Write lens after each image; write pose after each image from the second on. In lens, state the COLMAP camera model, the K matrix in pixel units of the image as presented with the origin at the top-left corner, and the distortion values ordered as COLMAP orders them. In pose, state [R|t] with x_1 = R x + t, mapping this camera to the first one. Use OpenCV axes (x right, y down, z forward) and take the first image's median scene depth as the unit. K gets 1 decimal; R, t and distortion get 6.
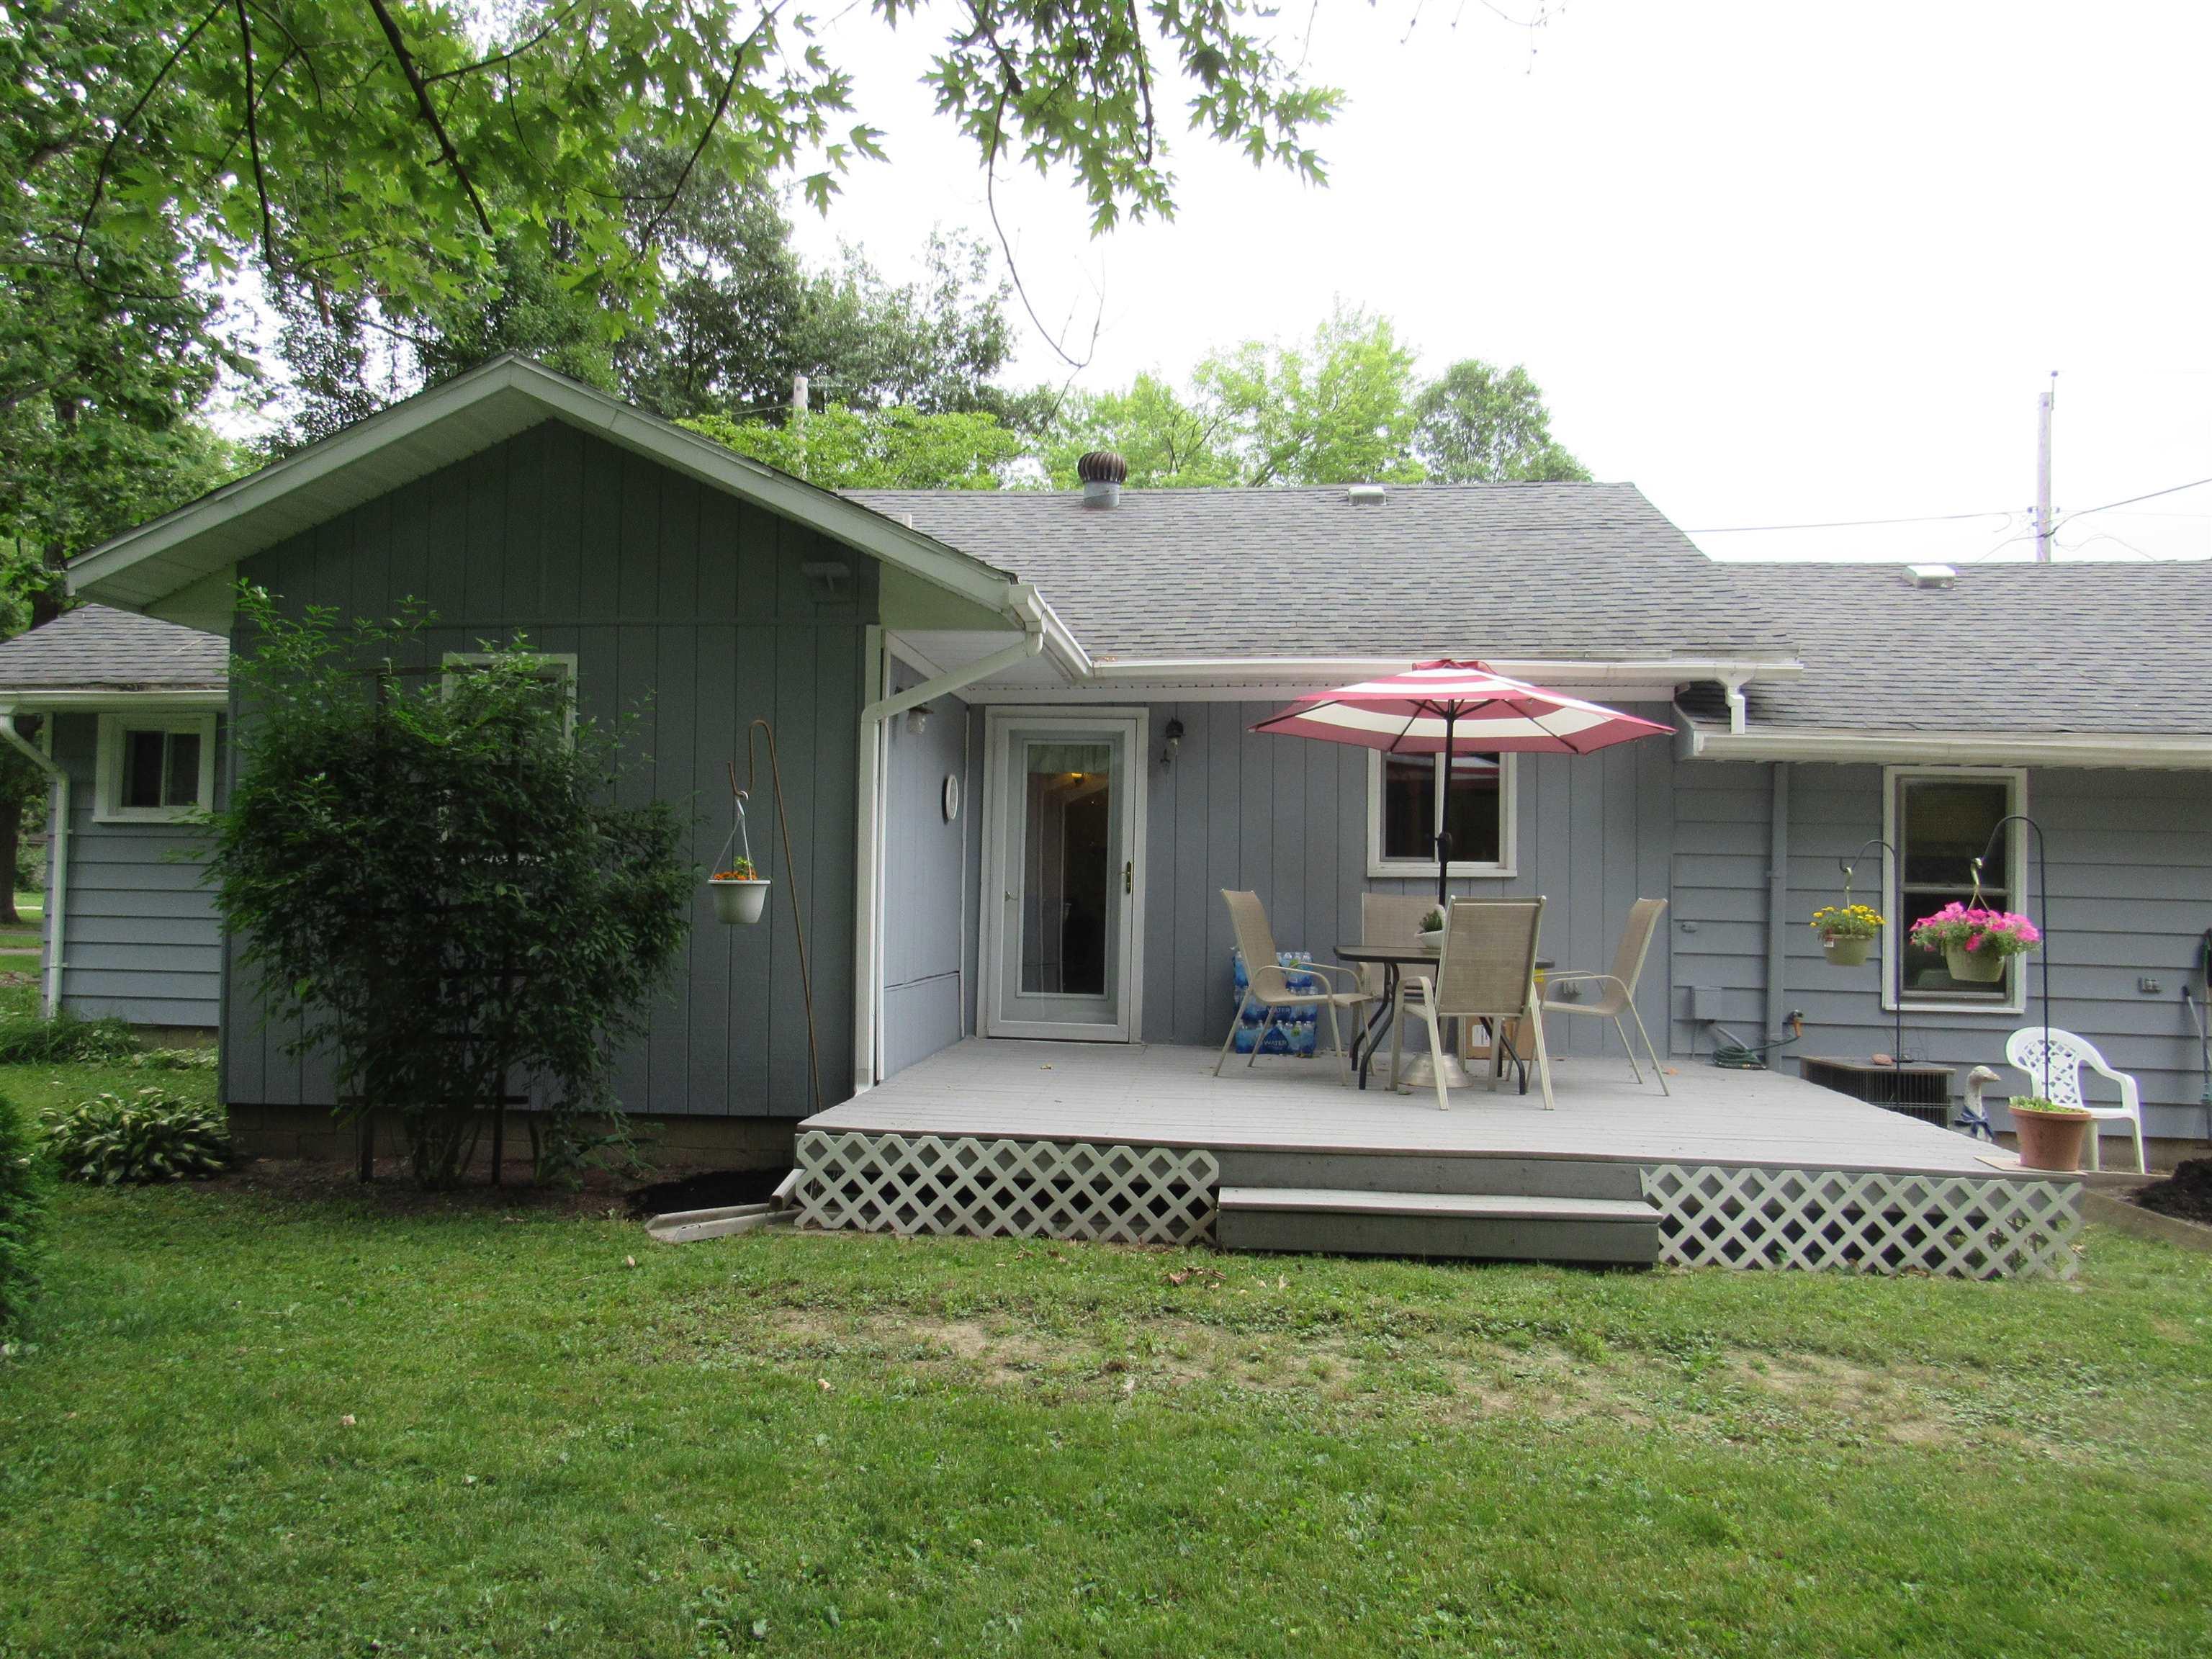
lens RADIAL K [[1585.2, 0, 1108.8], [0, 1585.2, 826.2], [0, 0, 1]] dist [-0.012000, -0.013072]
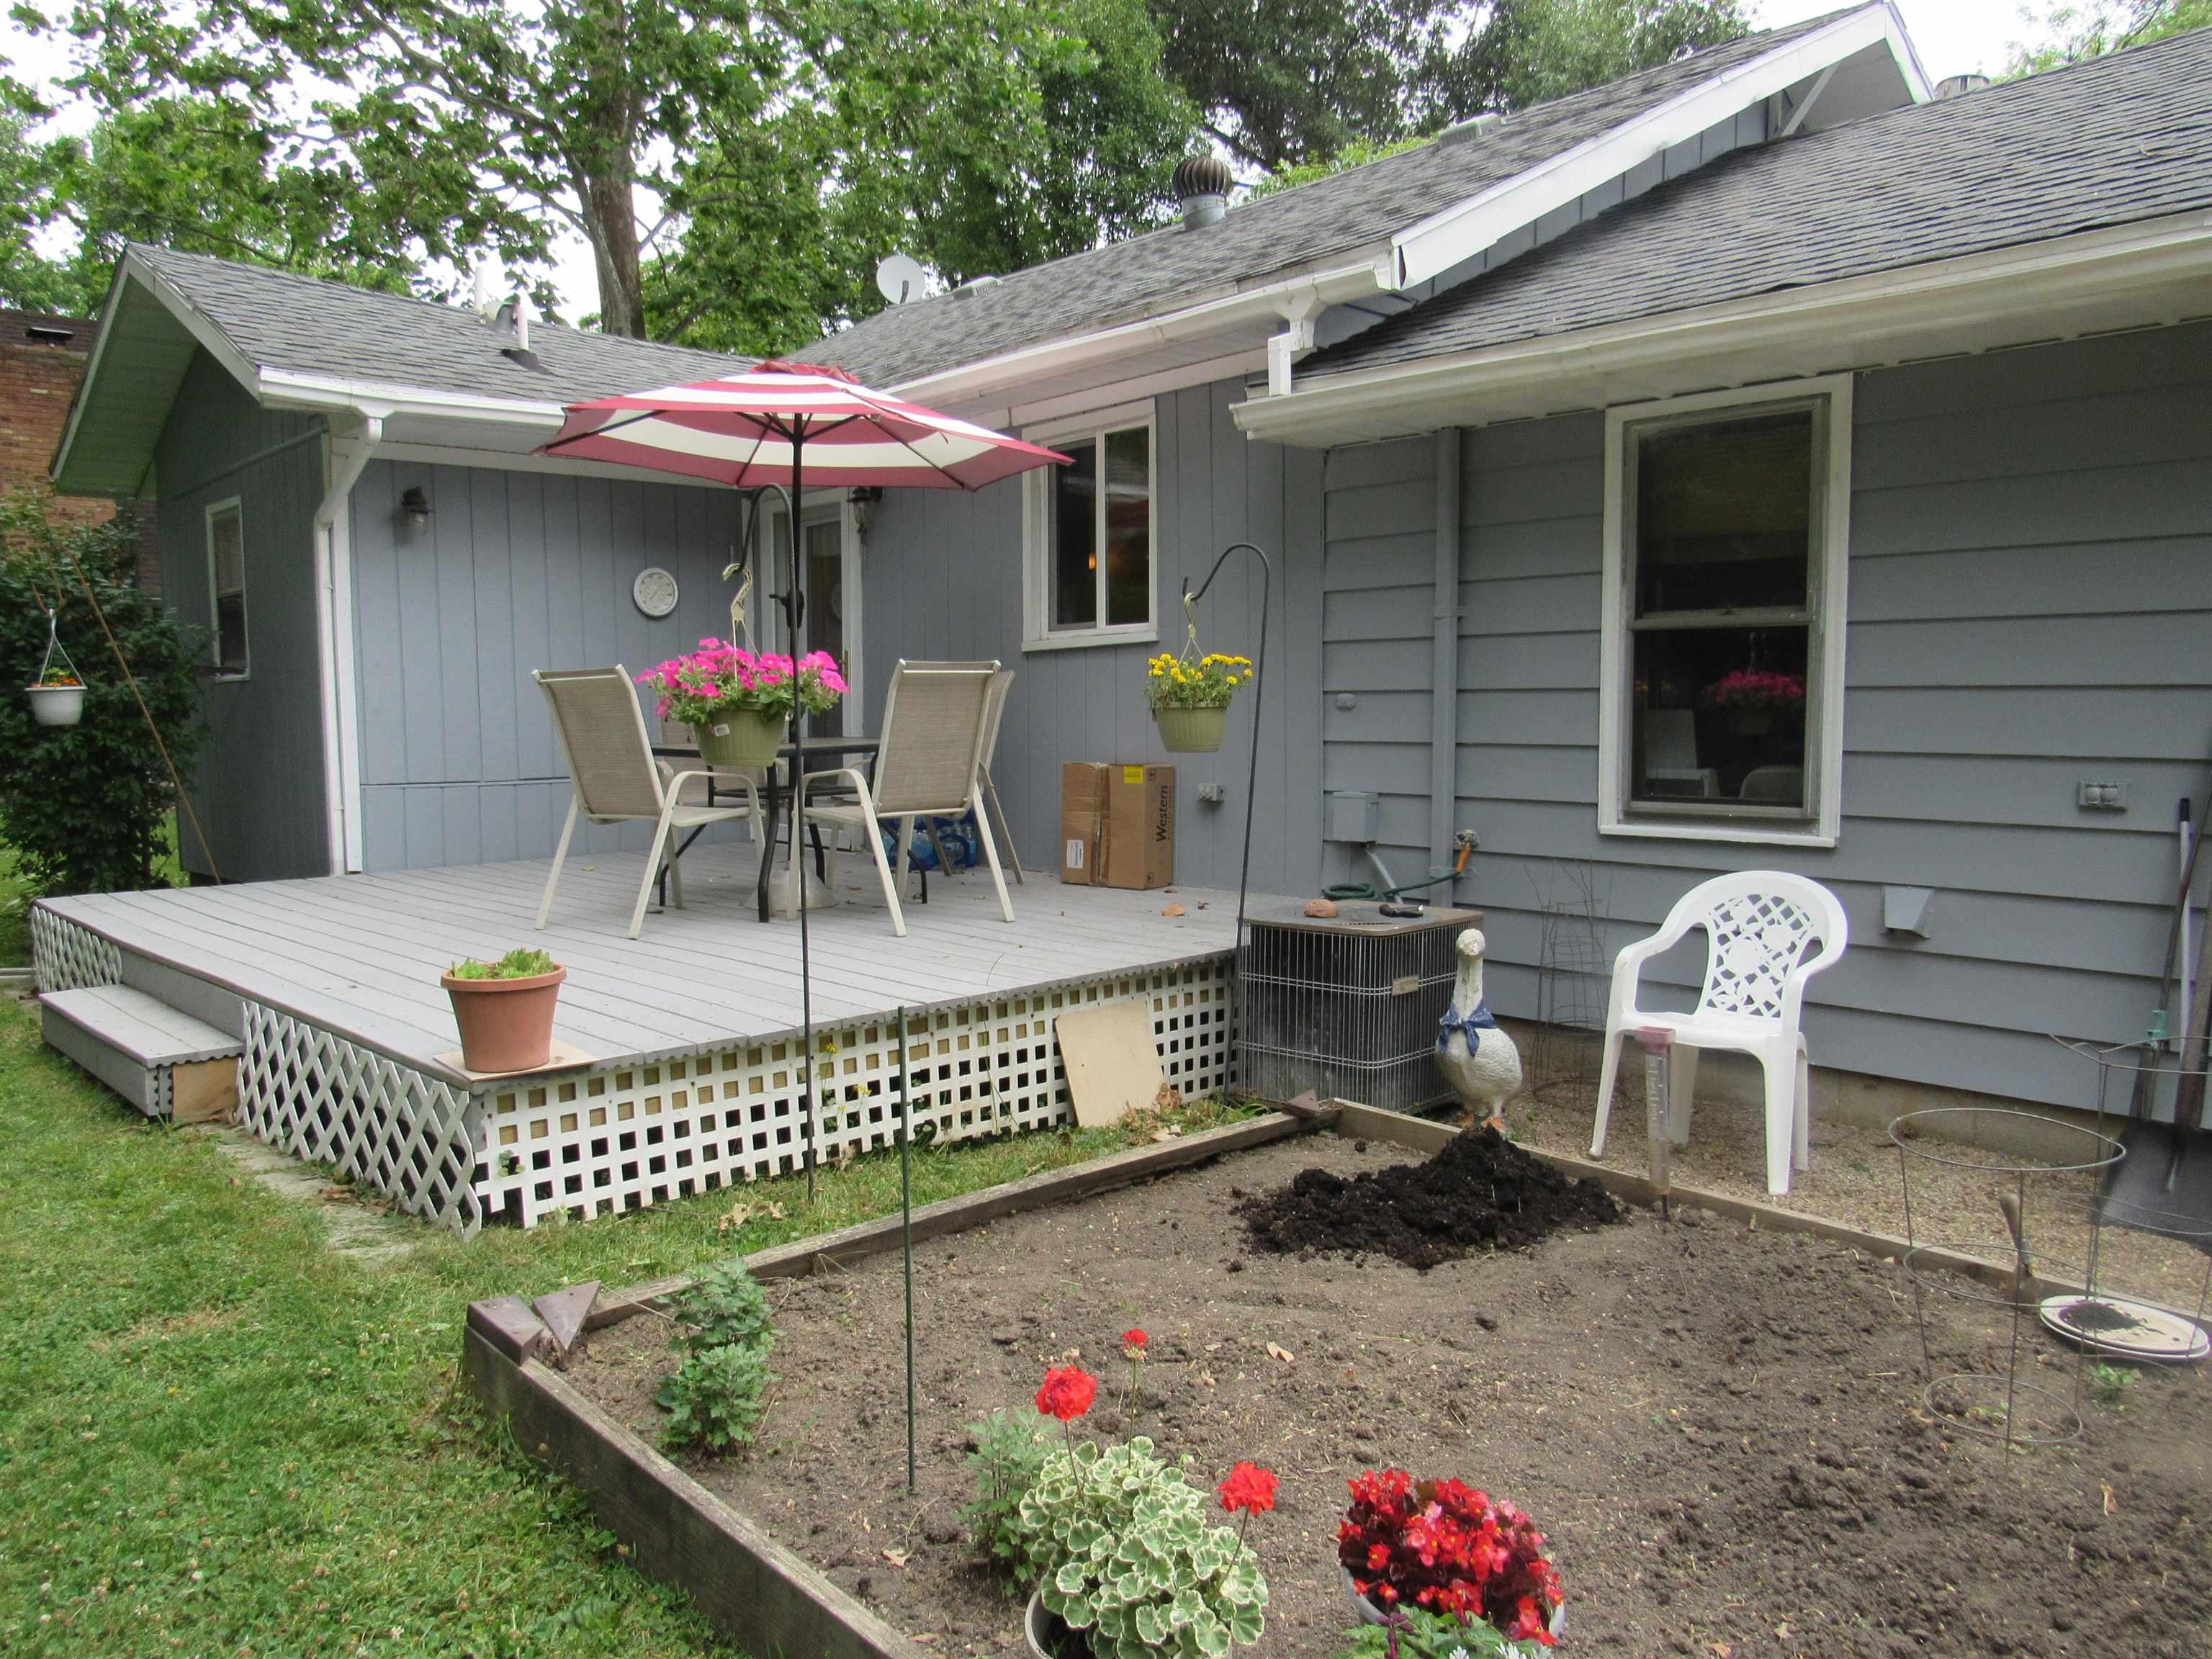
lens RADIAL K [[1585.2, 0, 1106.4], [0, 1585.2, 836.7], [0, 0, 1]] dist [-0.012000, -0.013072]
pose [[0.740006, 0.025651, -0.672111, 0.755281], [0.052717, 0.993987, 0.095977, 0.051944], [0.670531, -0.106456, 0.734204, 0.450568]]
